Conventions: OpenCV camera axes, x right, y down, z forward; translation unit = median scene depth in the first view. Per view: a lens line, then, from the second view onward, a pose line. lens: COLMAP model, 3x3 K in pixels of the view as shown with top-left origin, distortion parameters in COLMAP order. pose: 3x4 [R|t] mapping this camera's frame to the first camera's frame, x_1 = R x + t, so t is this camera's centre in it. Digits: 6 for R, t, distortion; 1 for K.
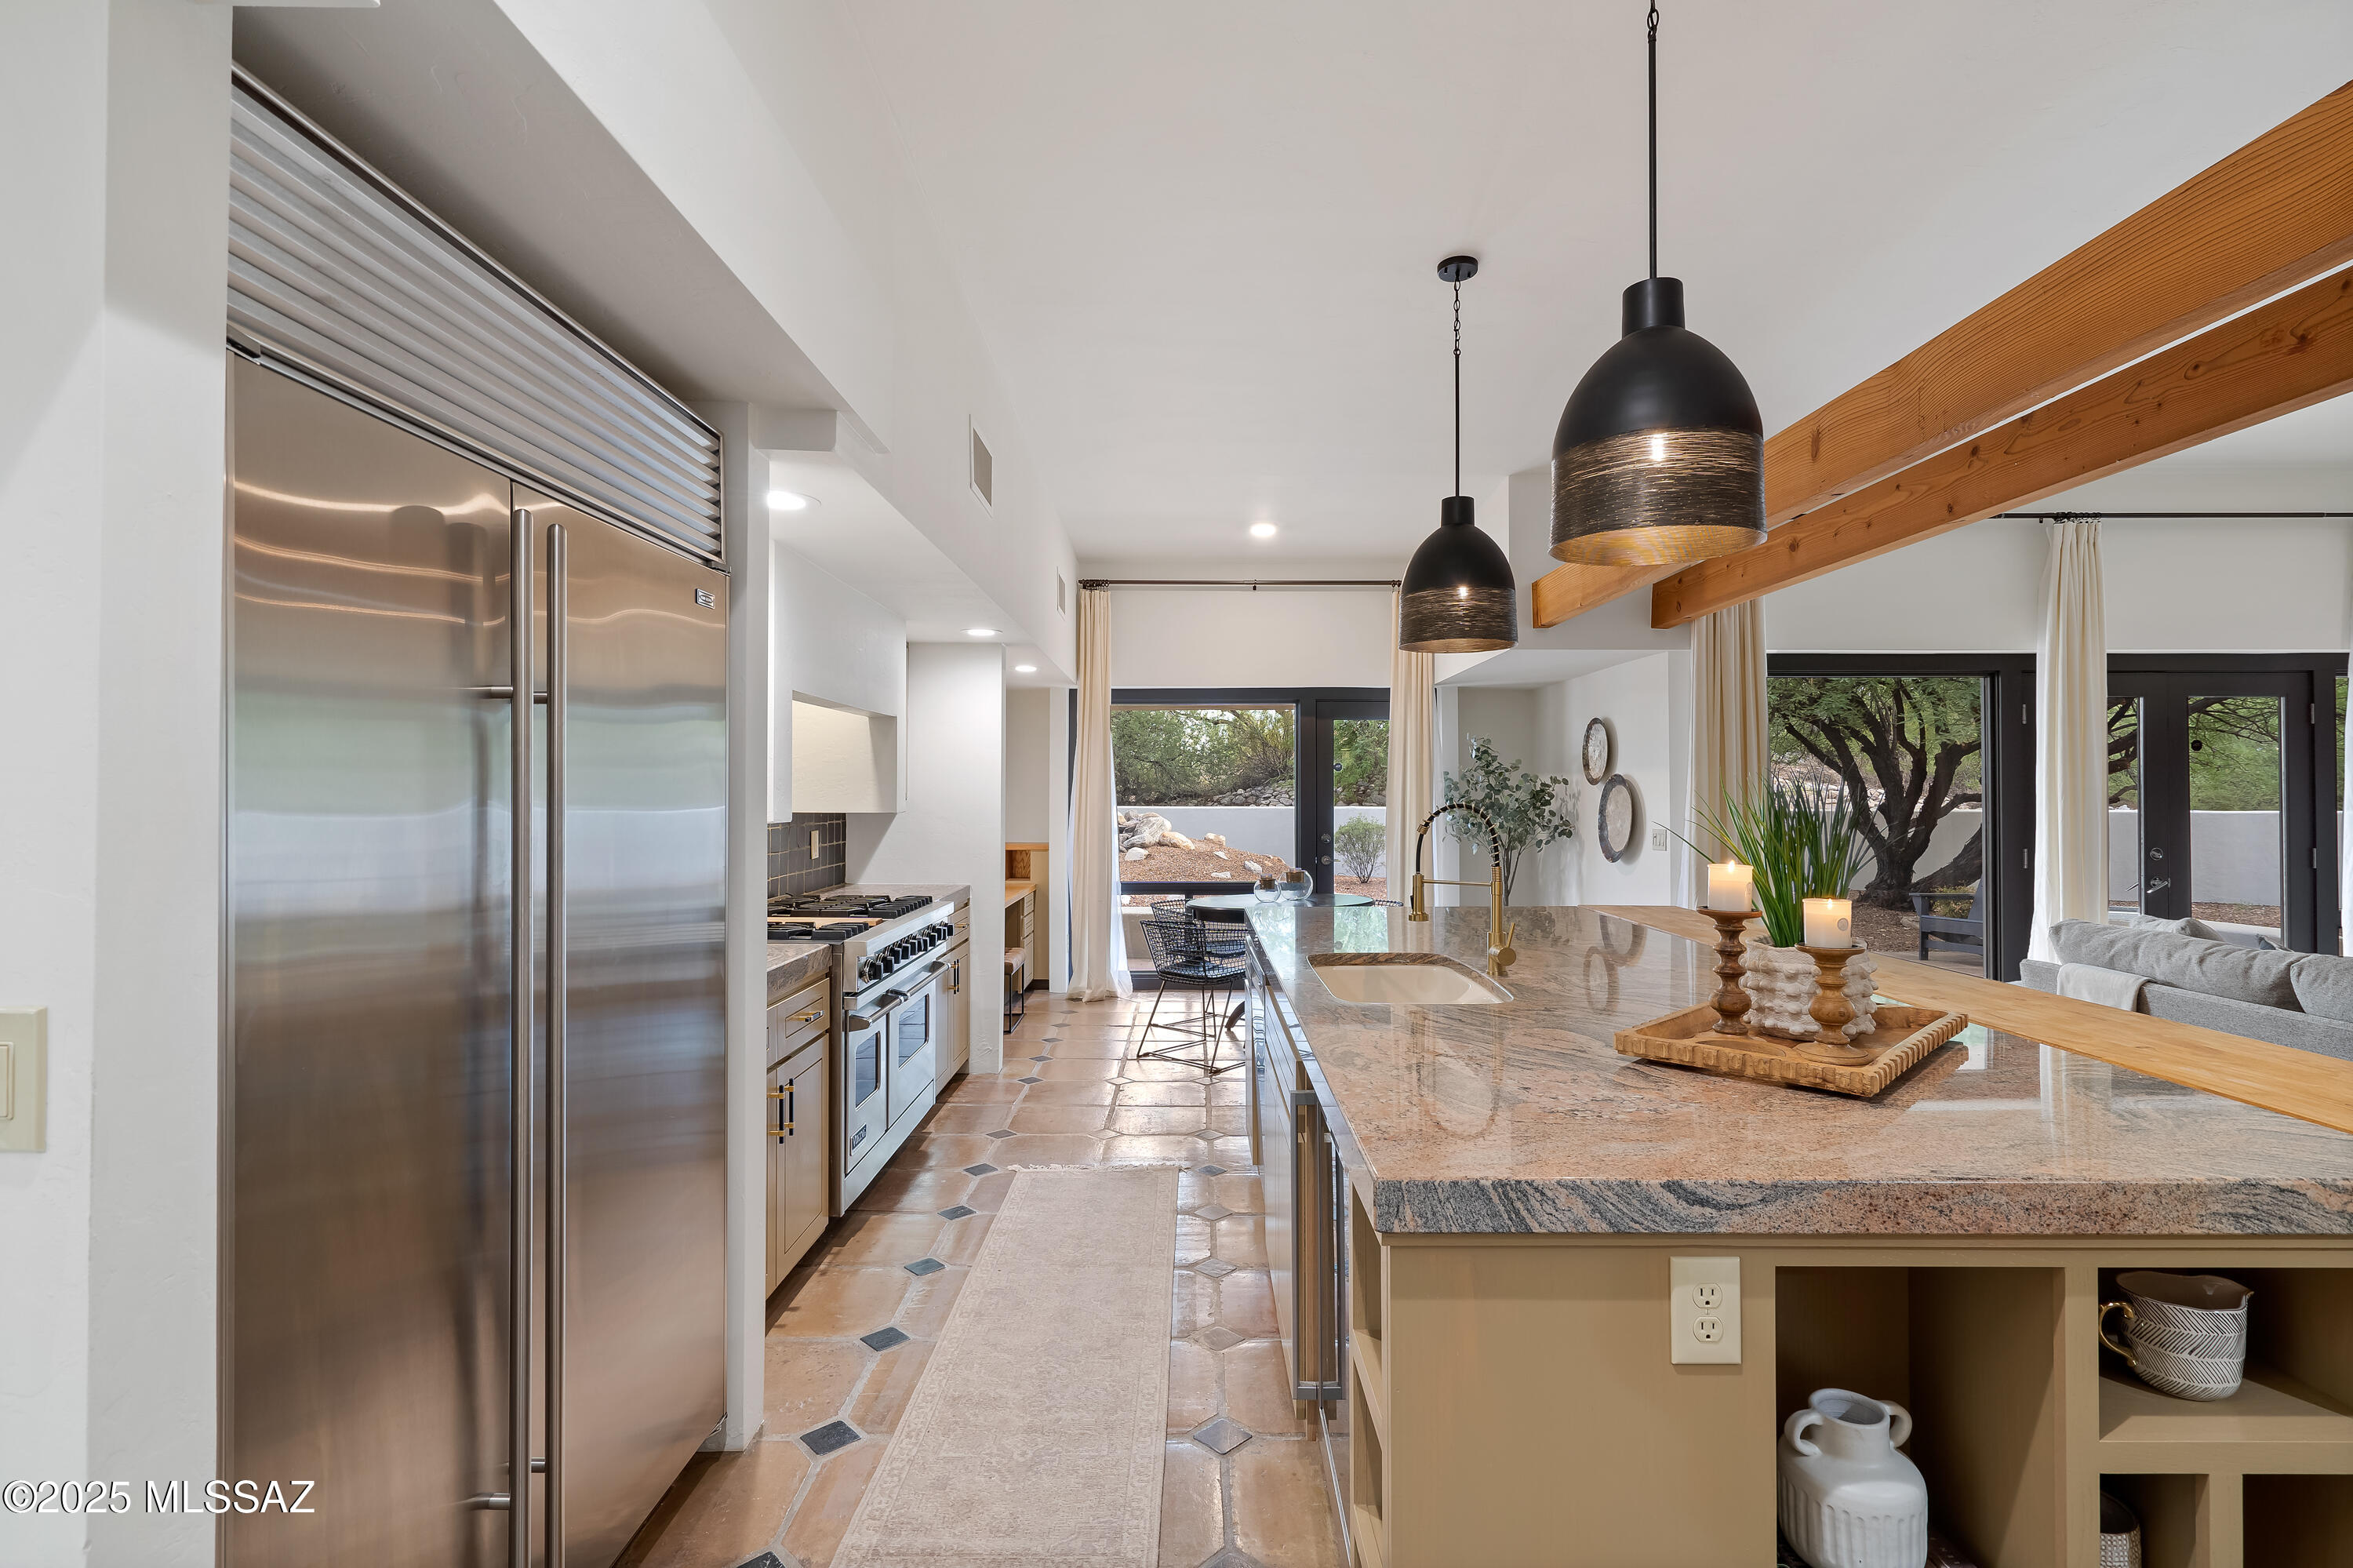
lens RADIAL K [[1104.4, 0, 1161.0], [0, 1104.4, 781.6], [0, 0, 1]] dist [-0.014980, 0.003212]
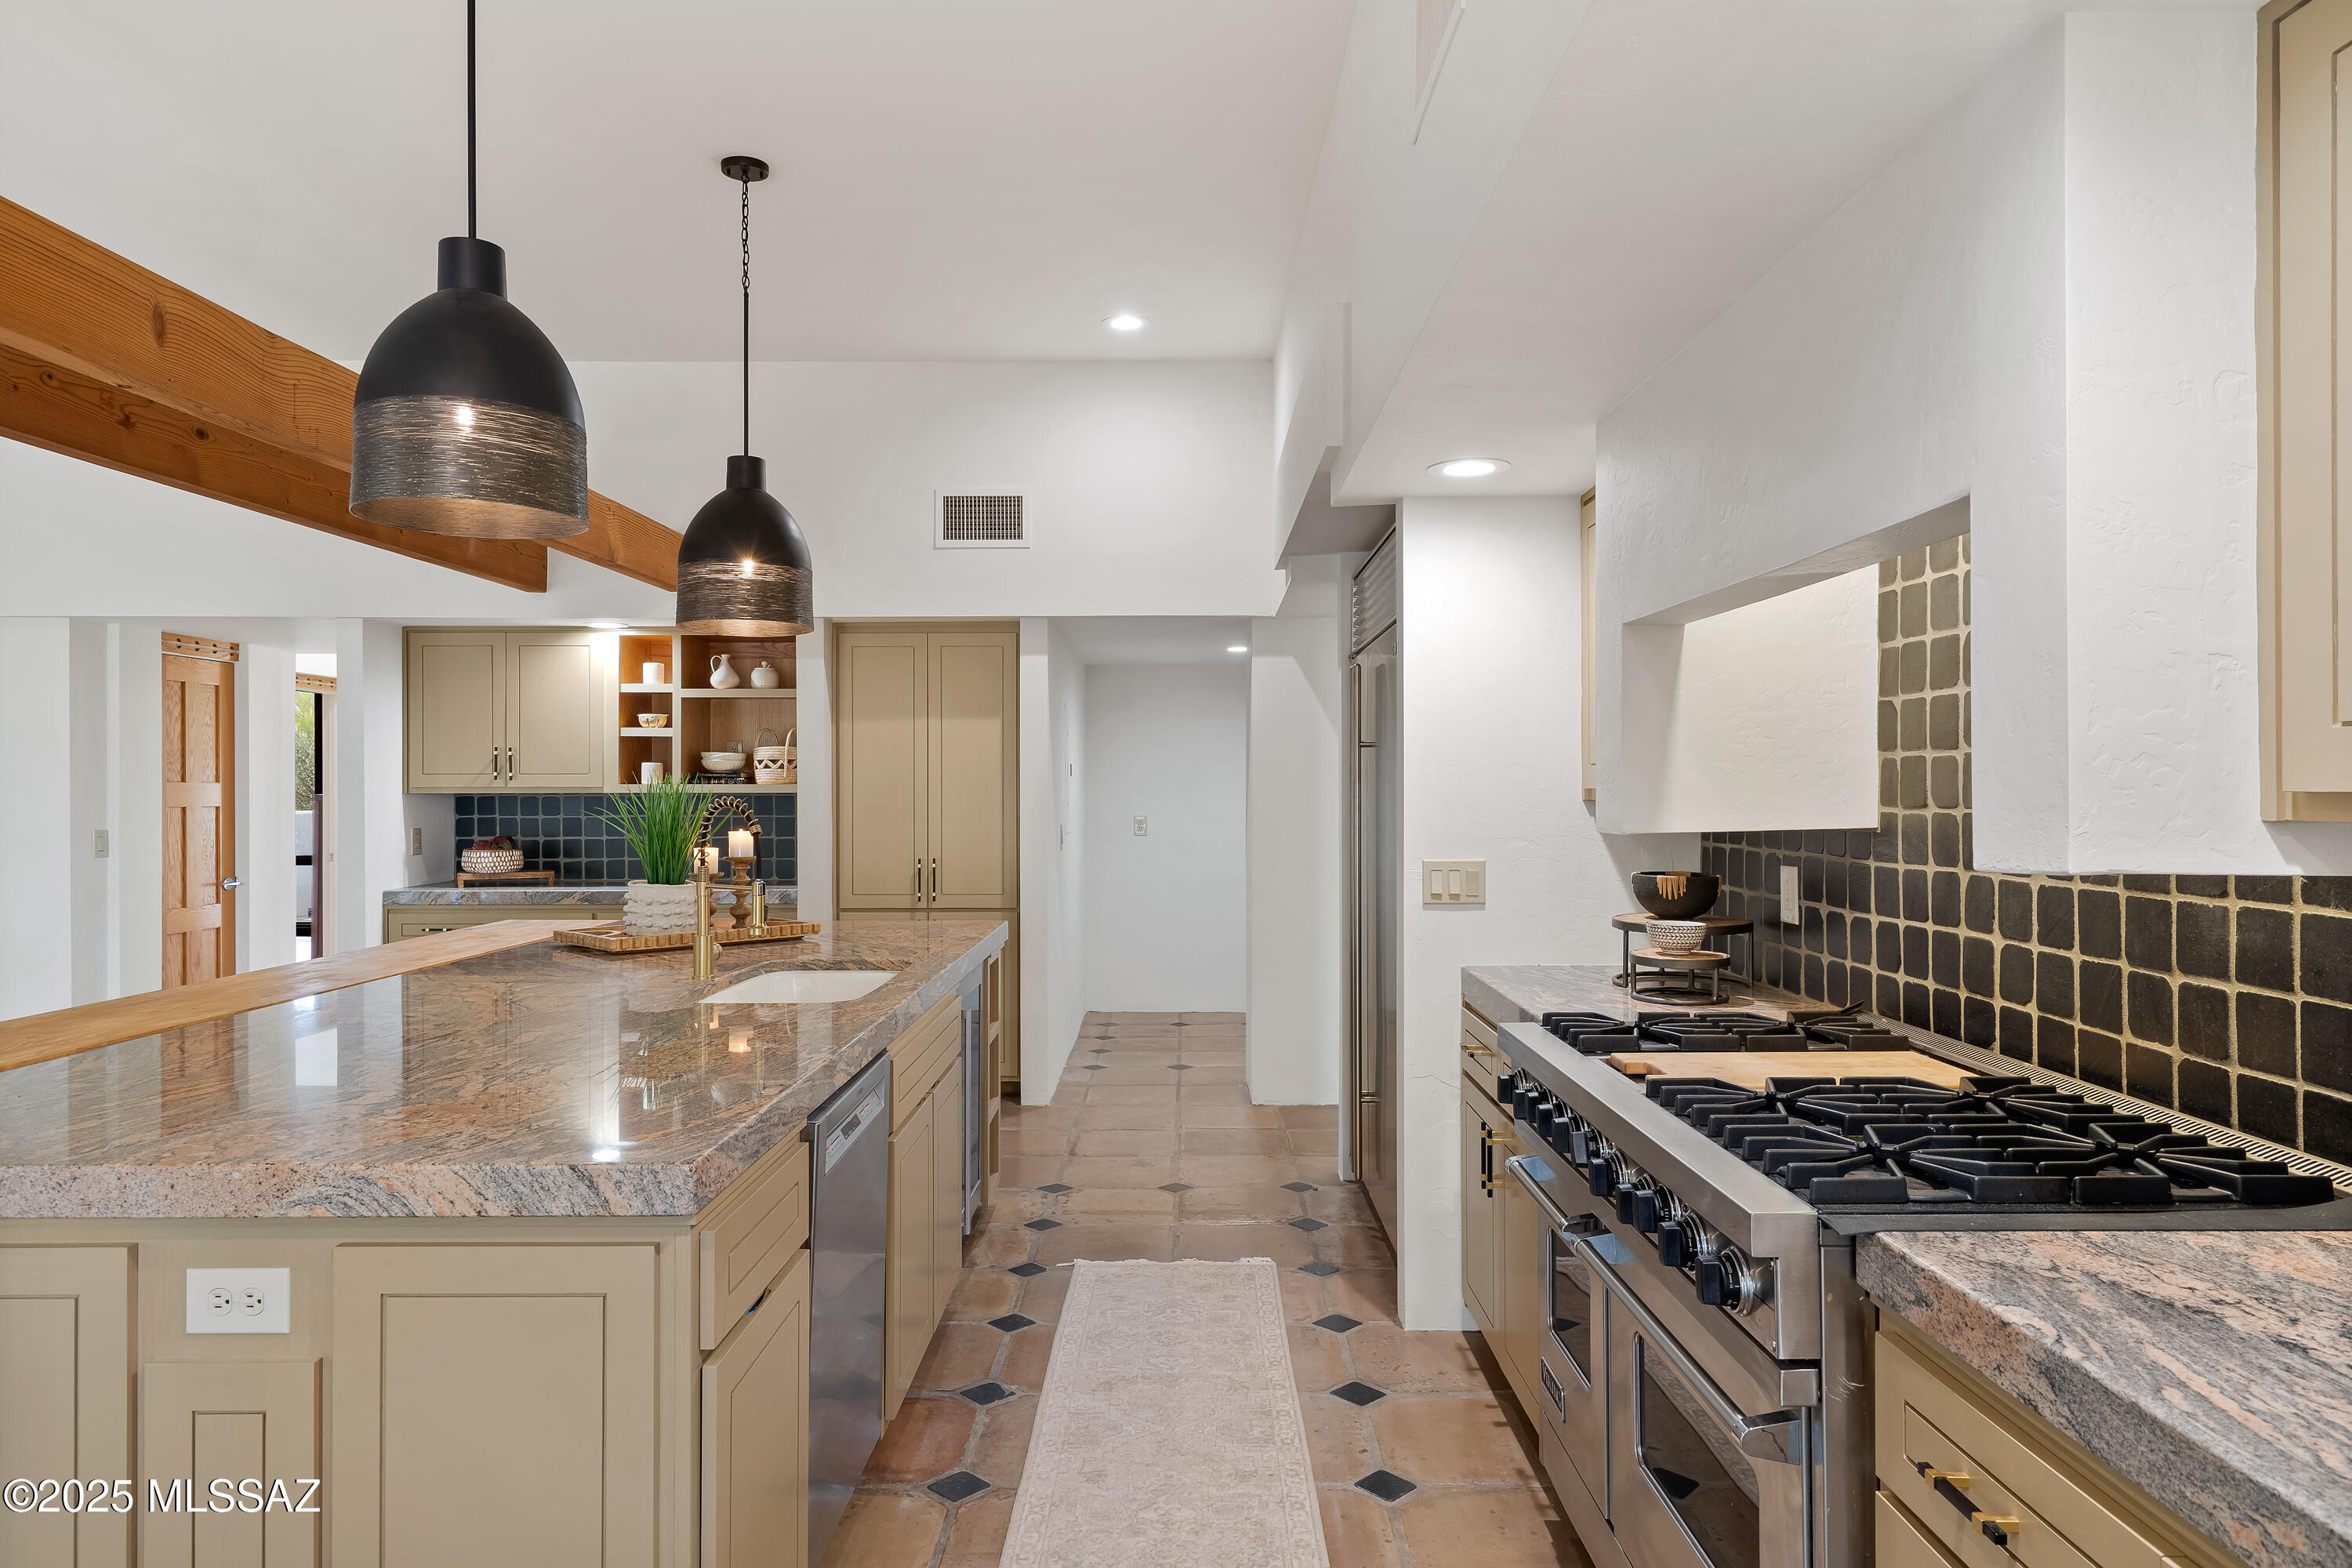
lens RADIAL K [[1422.5, 0, 1177.5], [0, 1422.5, 782.5], [0, 0, 1]] dist [-0.000347, -0.000082]
pose [[-0.999630, 0.002422, -0.027082, -0.070261], [0.002860, 0.999865, -0.016157, 0.025860], [0.027039, -0.016228, -0.999503, 2.043544]]
